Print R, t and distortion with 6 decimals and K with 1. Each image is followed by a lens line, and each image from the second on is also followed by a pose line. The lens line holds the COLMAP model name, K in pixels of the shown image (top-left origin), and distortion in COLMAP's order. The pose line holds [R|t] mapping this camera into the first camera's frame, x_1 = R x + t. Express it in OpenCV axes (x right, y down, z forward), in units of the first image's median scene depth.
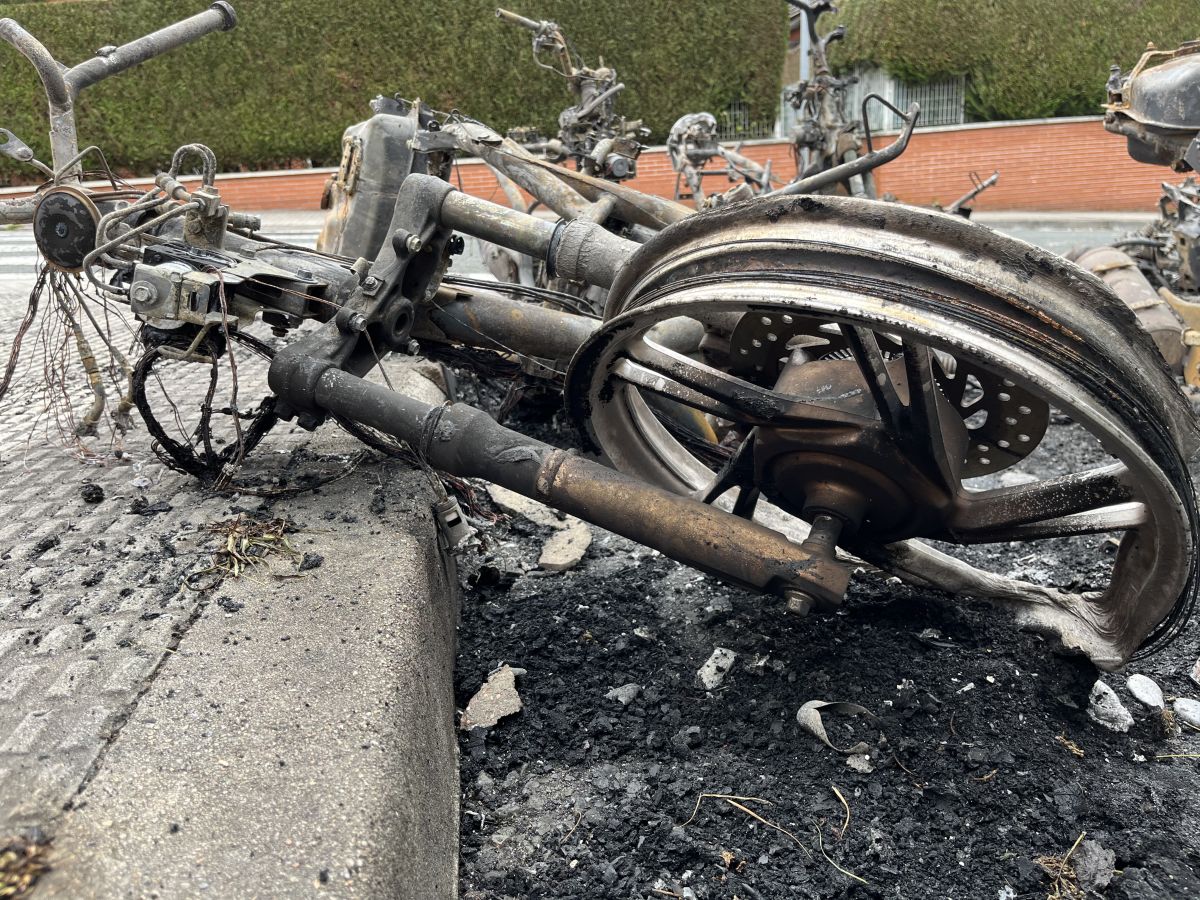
lens RADIAL K [[914.9, 0, 592.6], [0, 914.9, 453.2], [0, 0, 1]] dist [0.068816, -0.100164]
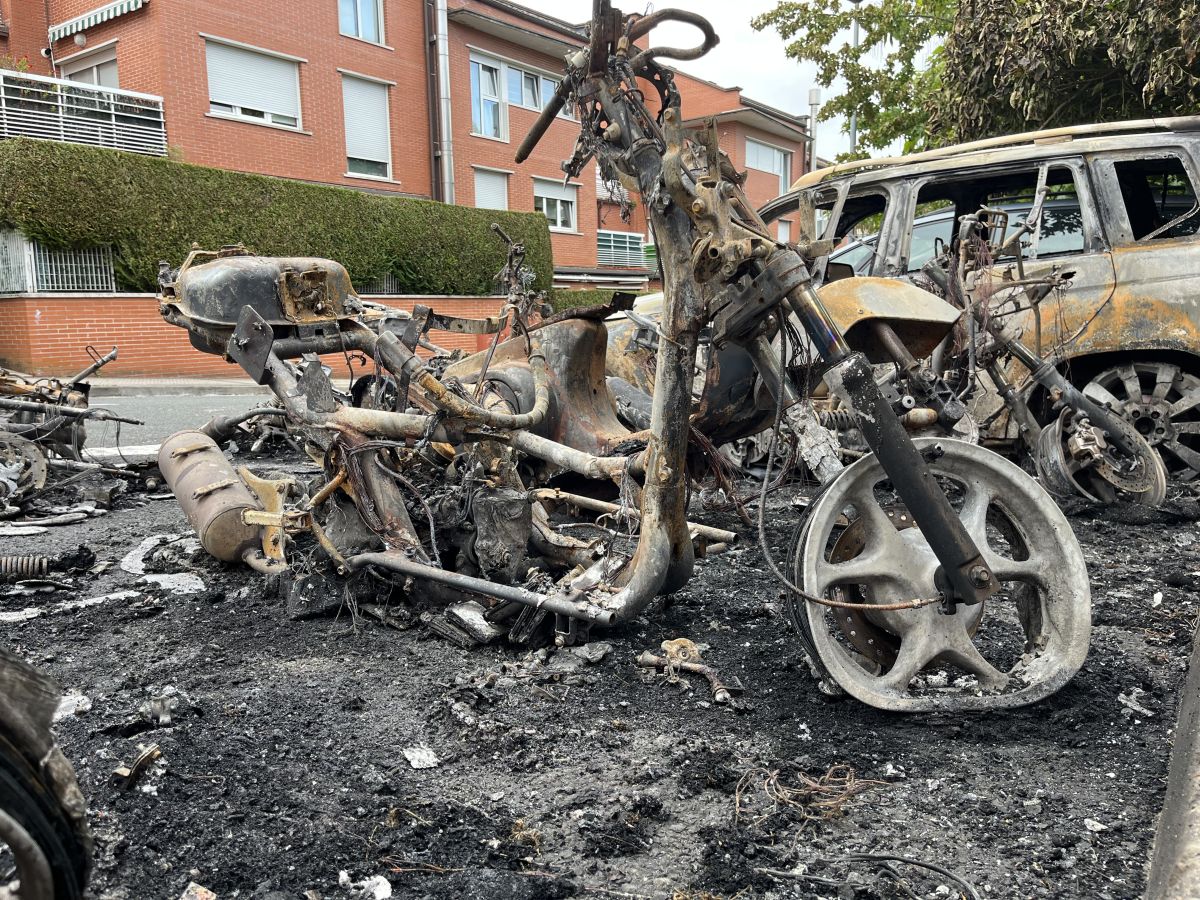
lens RADIAL K [[914.9, 0, 587.4], [0, 914.9, 449.4], [0, 0, 1]] dist [0.068816, -0.100164]
pose [[0.685306, -0.055842, 0.726111, 0.122755], [0.181528, 0.978683, -0.096061, -0.023853], [-0.705268, 0.197640, 0.680834, -0.007349]]
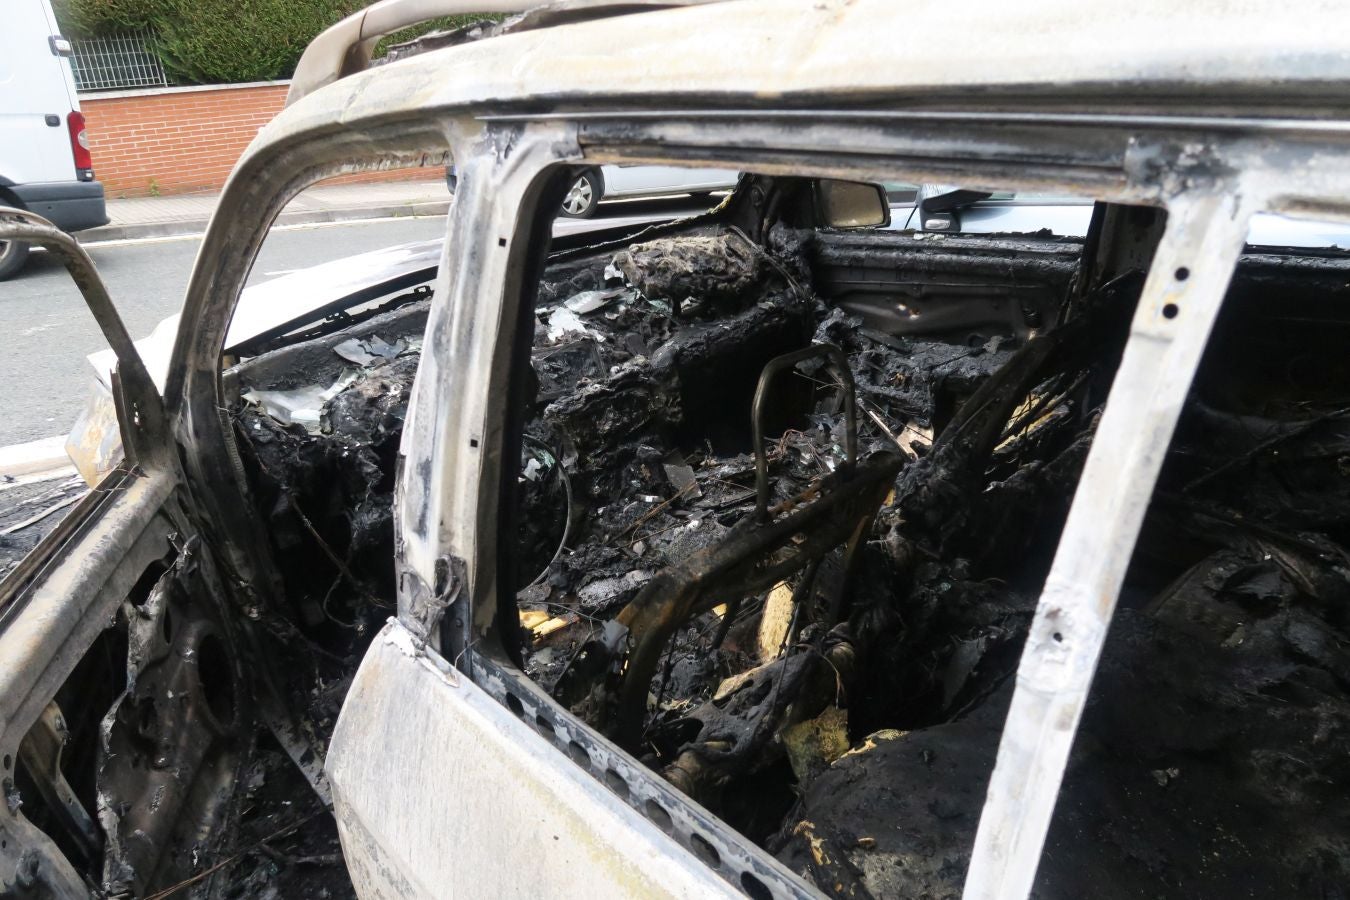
lens RADIAL K [[929.8, 0, 671.7], [0, 929.8, 468.1], [0, 0, 1]] dist [-0.029119, 0.007269]
pose [[0.845210, -0.200317, 0.495473, 2.343093], [0.140492, 0.977771, 0.155648, -0.703016], [-0.515638, -0.061945, 0.854564, 0.490680]]
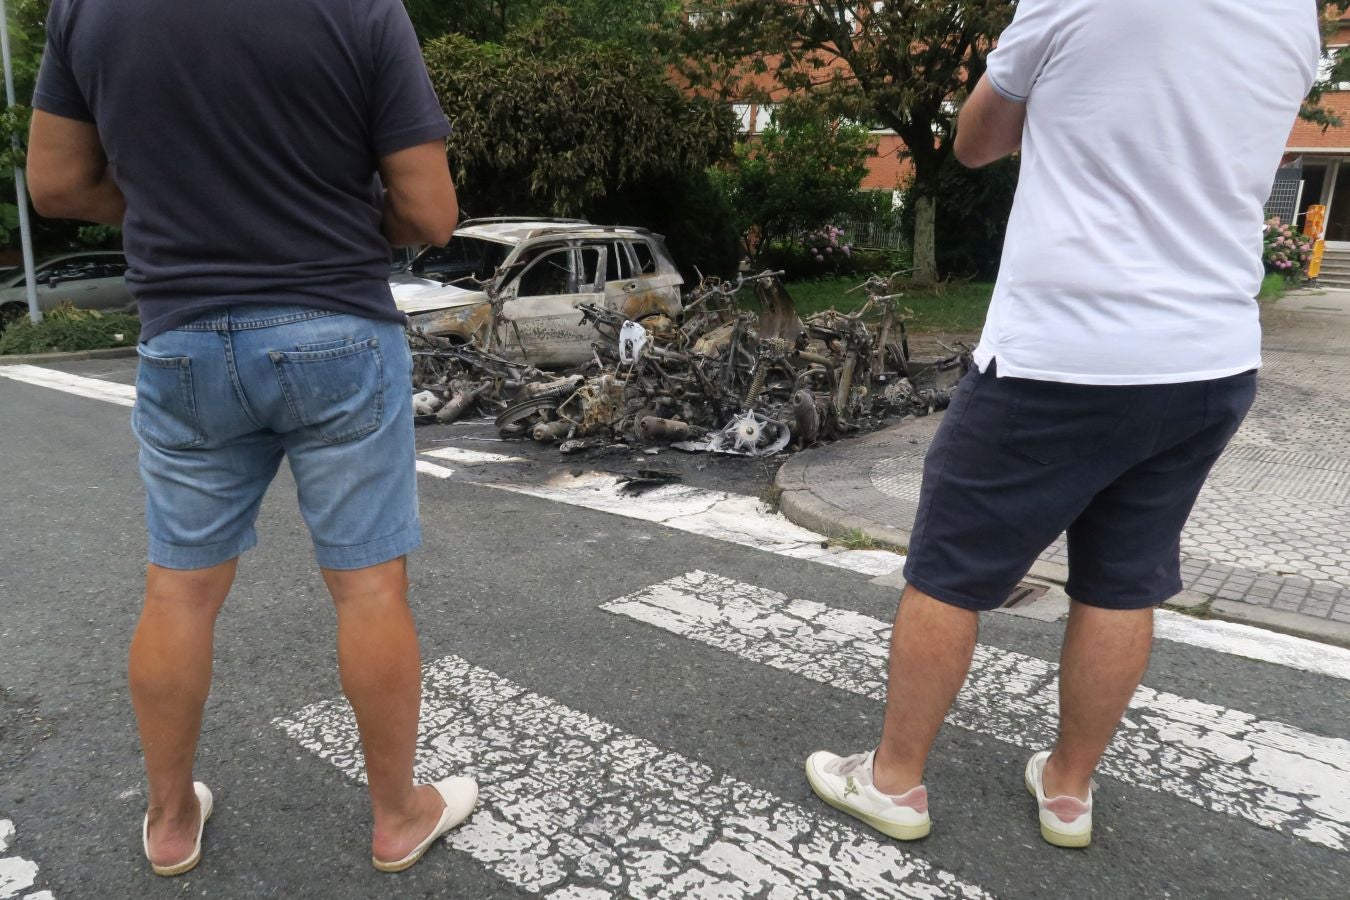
lens RADIAL K [[929.8, 0, 685.4], [0, 929.8, 449.2], [0, 0, 1]] dist [-0.029119, 0.007269]
pose [[-0.655174, -0.140532, 0.742292, -2.174996], [0.211327, 0.909232, 0.358662, -1.517149], [-0.725319, 0.391853, -0.566007, 4.050461]]
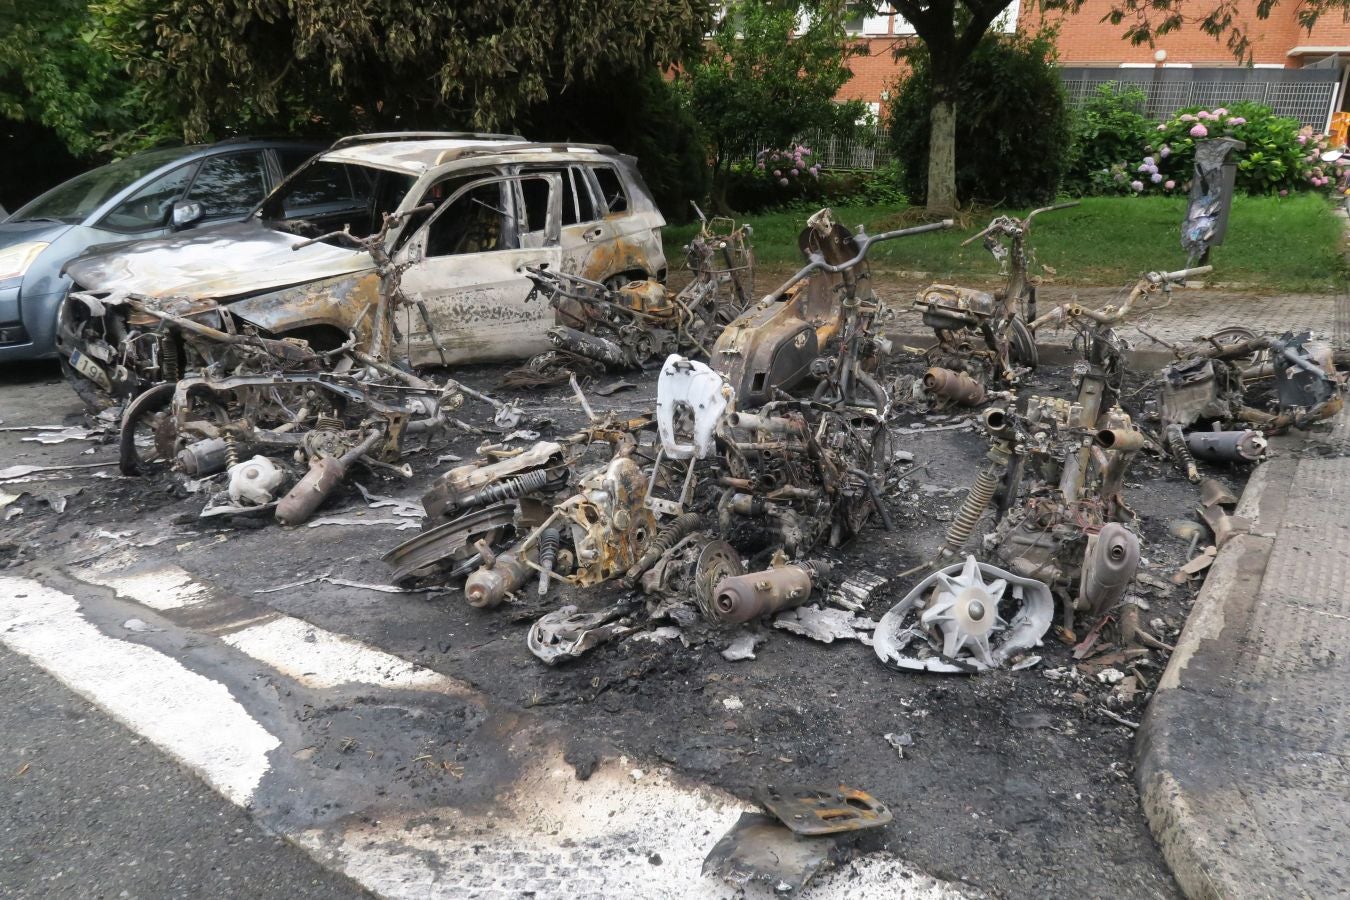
lens RADIAL K [[929.8, 0, 677.9], [0, 929.8, 452.2], [0, 0, 1]] dist [-0.029119, 0.007269]
pose [[-0.708154, -0.174804, 0.684077, -0.638034], [0.214912, 0.869530, 0.444669, -1.305093], [-0.672555, 0.461910, -0.578194, 3.106722]]
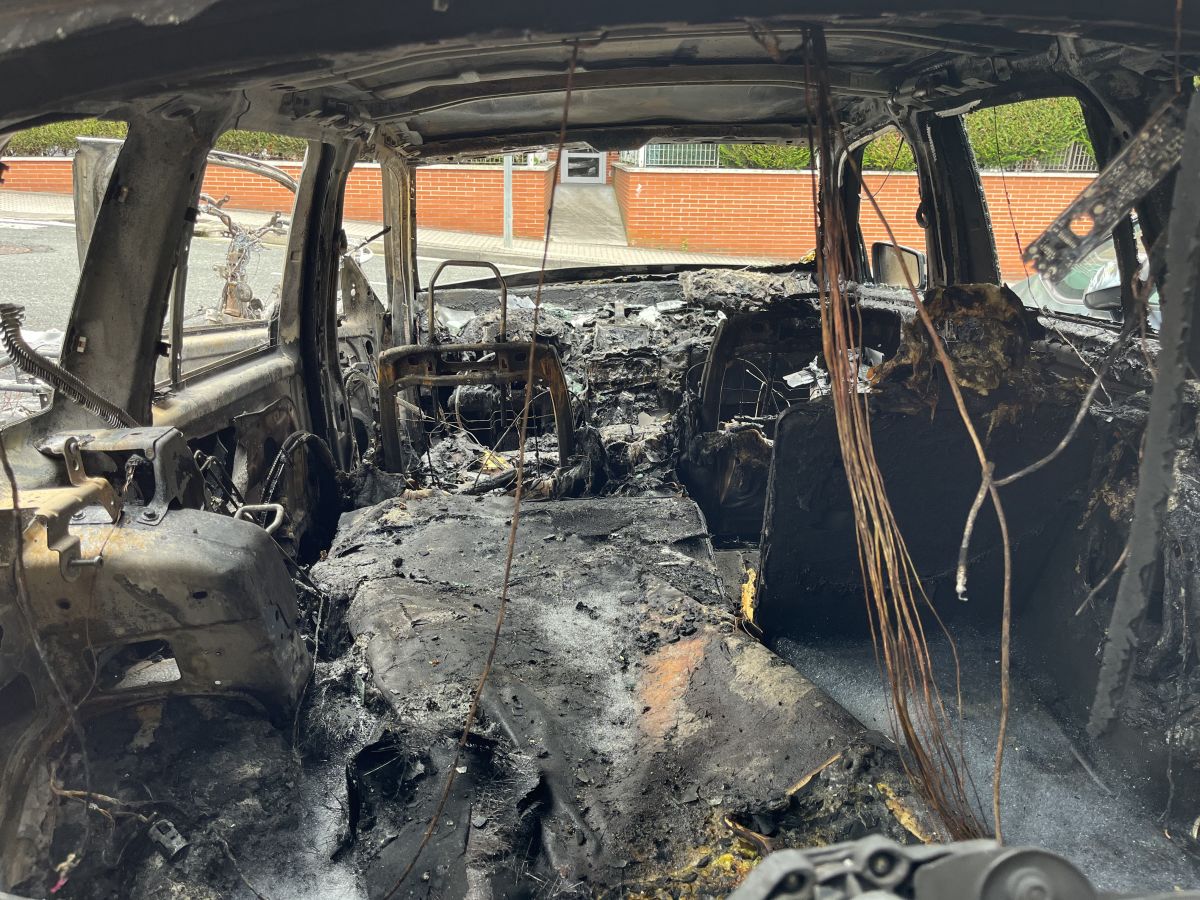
lens RADIAL K [[914.9, 0, 586.9], [0, 914.9, 452.7], [0, 0, 1]] dist [0.068816, -0.100164]
pose [[0.987013, 0.119976, -0.106824, 3.068247], [-0.116997, 0.992559, 0.033751, -0.477656], [0.110079, -0.020815, 0.993705, -0.207535]]
